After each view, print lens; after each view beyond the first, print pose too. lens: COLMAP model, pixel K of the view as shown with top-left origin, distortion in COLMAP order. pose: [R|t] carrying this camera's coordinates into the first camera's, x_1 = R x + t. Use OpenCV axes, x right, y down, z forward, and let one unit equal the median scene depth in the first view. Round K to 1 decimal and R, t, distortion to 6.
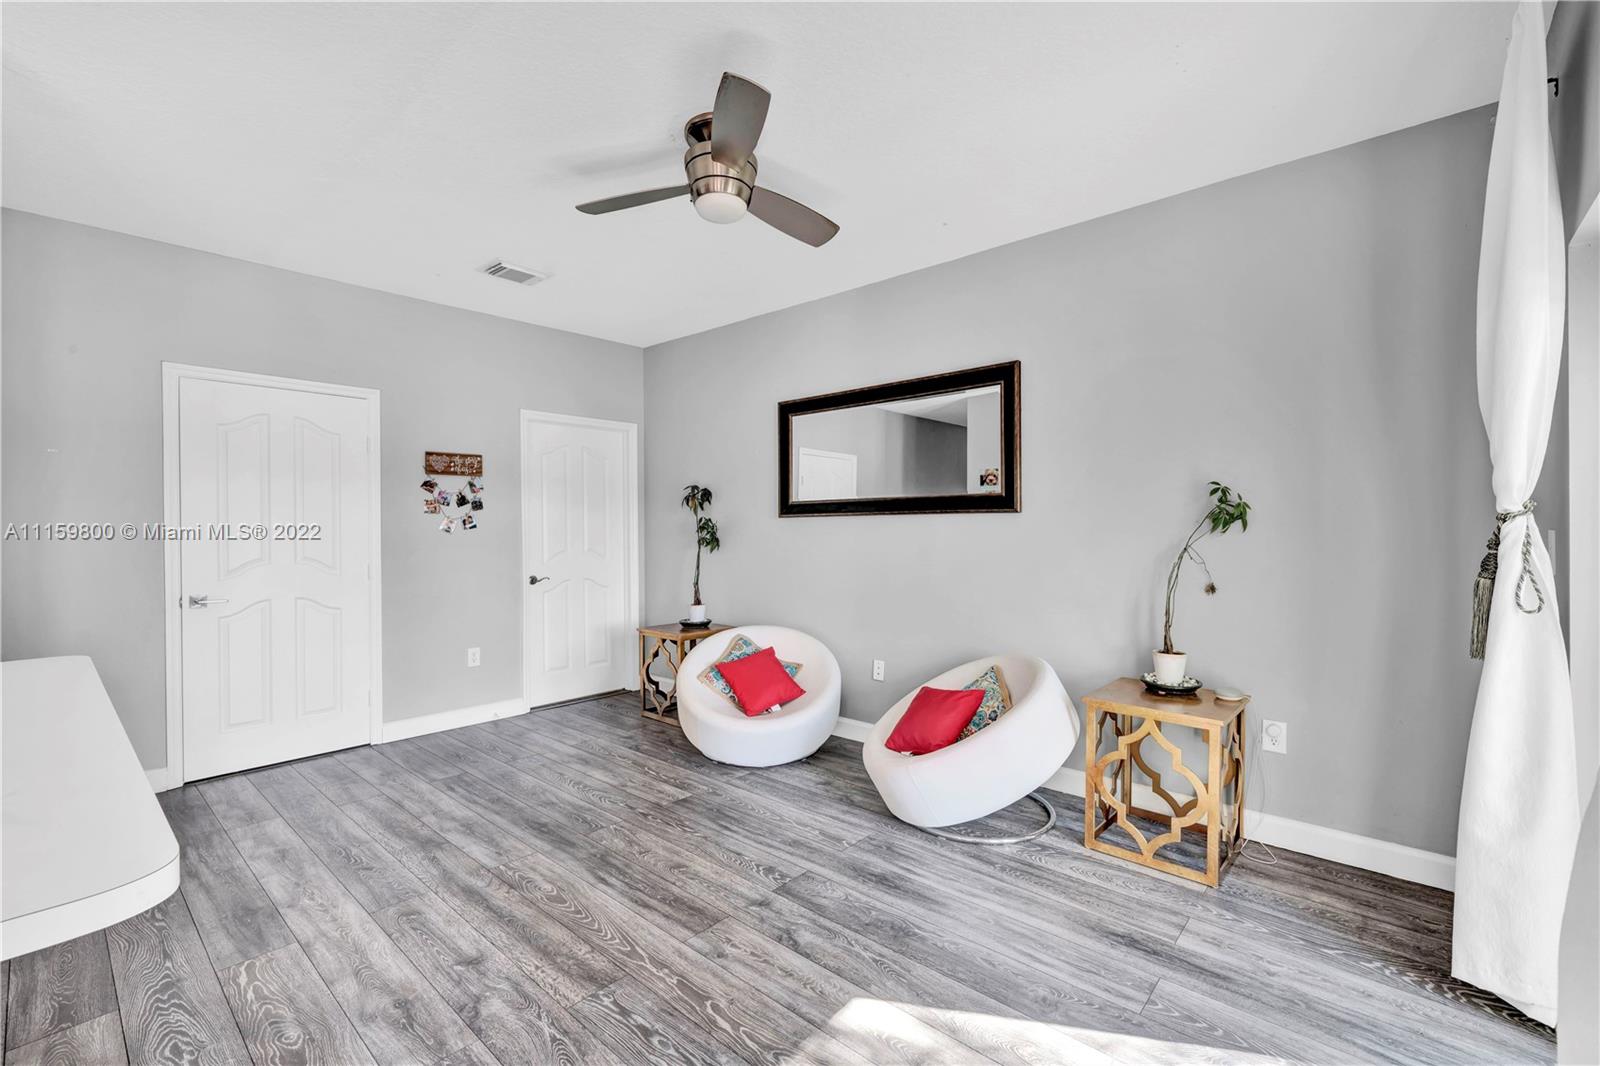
lens RADIAL K [[701.1, 0, 816.8], [0, 701.1, 539.8], [0, 0, 1]] dist [0.010935, 0.002204]
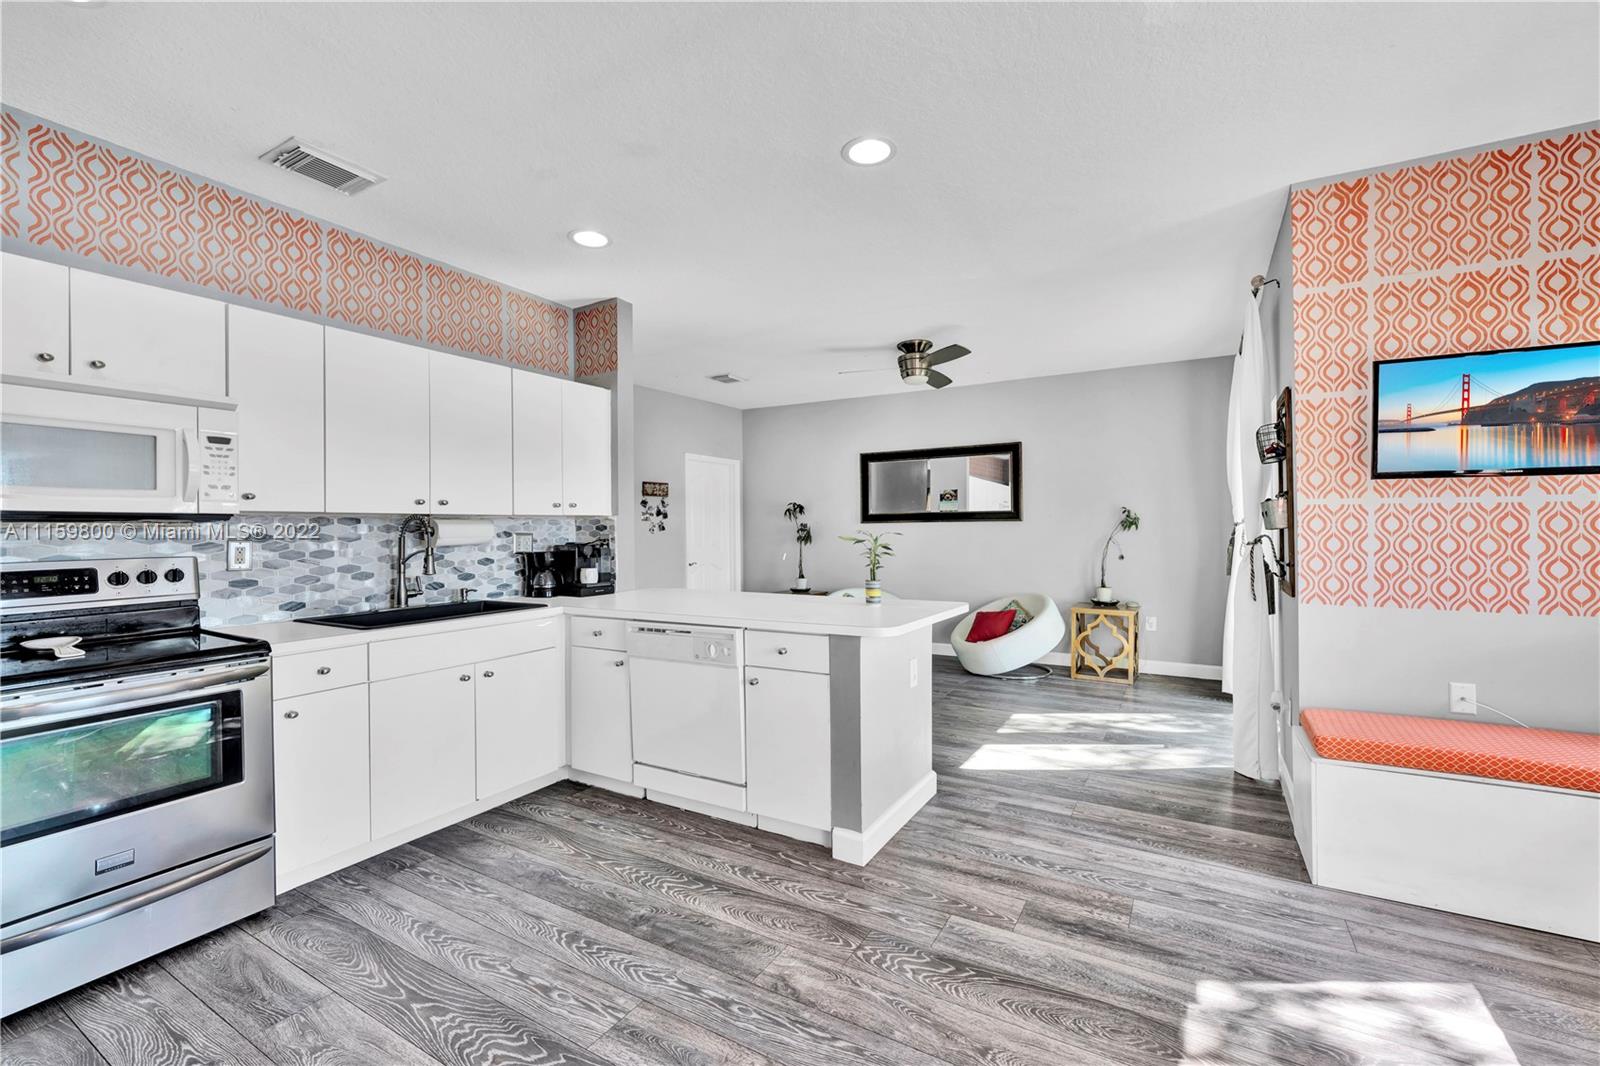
lens RADIAL K [[651.6, 0, 800.8], [0, 651.6, 523.4], [0, 0, 1]] dist [0.000296, 0.000267]
pose [[0.984529, -0.001948, 0.175211, -0.462521], [0.006727, 0.999621, -0.026687, 0.008803], [-0.175093, 0.027452, 0.984169, -0.485170]]
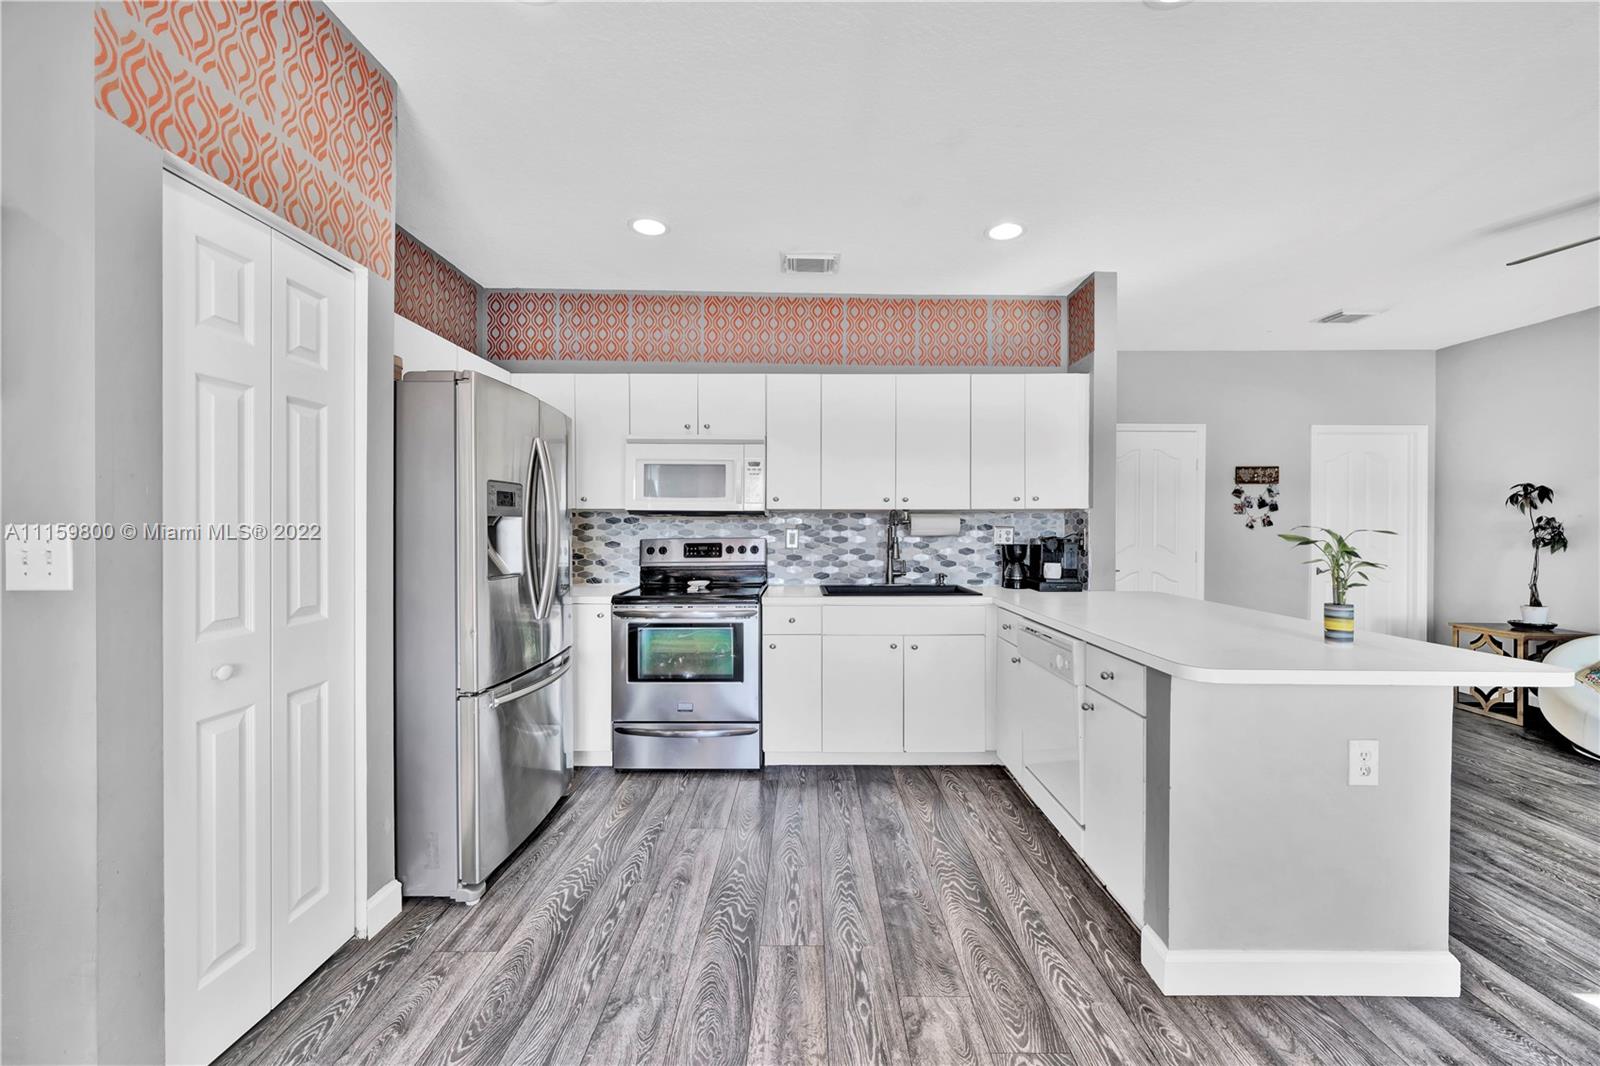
lens RADIAL K [[651.6, 0, 817.2], [0, 651.6, 525.5], [0, 0, 1]] dist [0.000296, 0.000267]
pose [[0.660247, 0.006932, -0.751016, -0.161705], [-0.018897, 0.999794, -0.007385, 0.006650], [0.750810, 0.019068, 0.660243, -0.370095]]
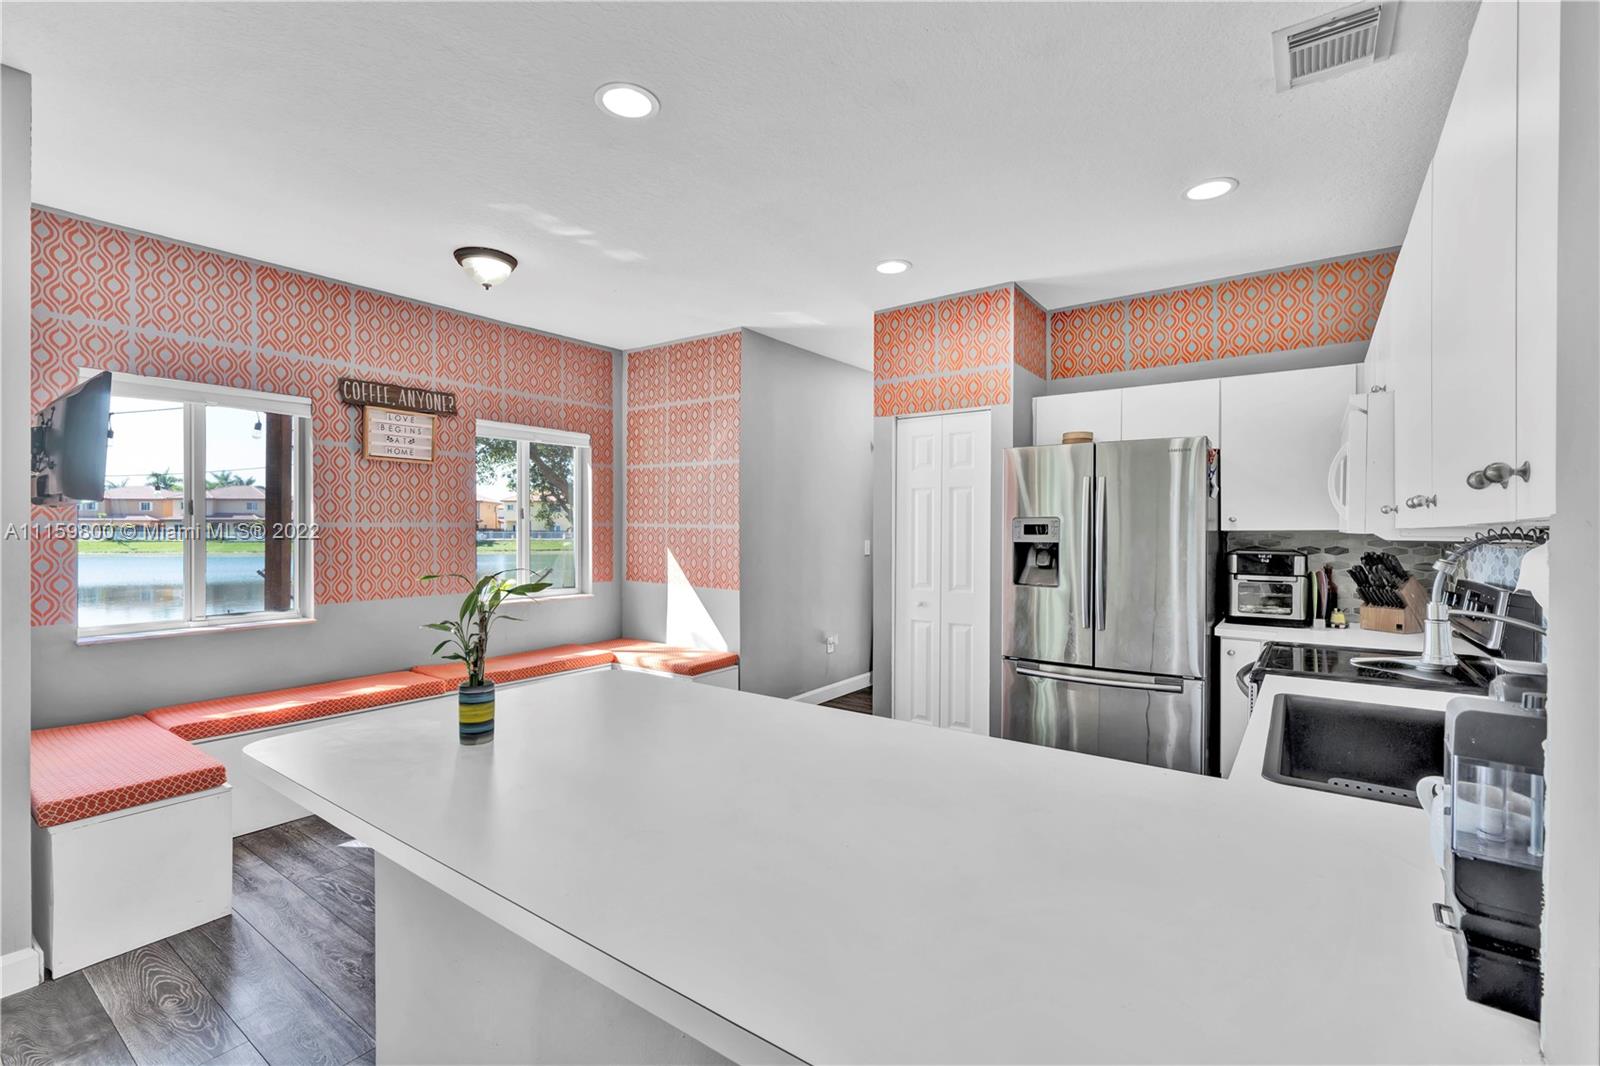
lens RADIAL K [[701.1, 0, 801.3], [0, 701.1, 533.8], [0, 0, 1]] dist [0.010935, 0.002204]
pose [[-0.995639, 0.006332, -0.093079, -0.386300], [0.004482, 0.999789, 0.020064, -0.026471], [0.093186, 0.019560, -0.995457, 0.546165]]
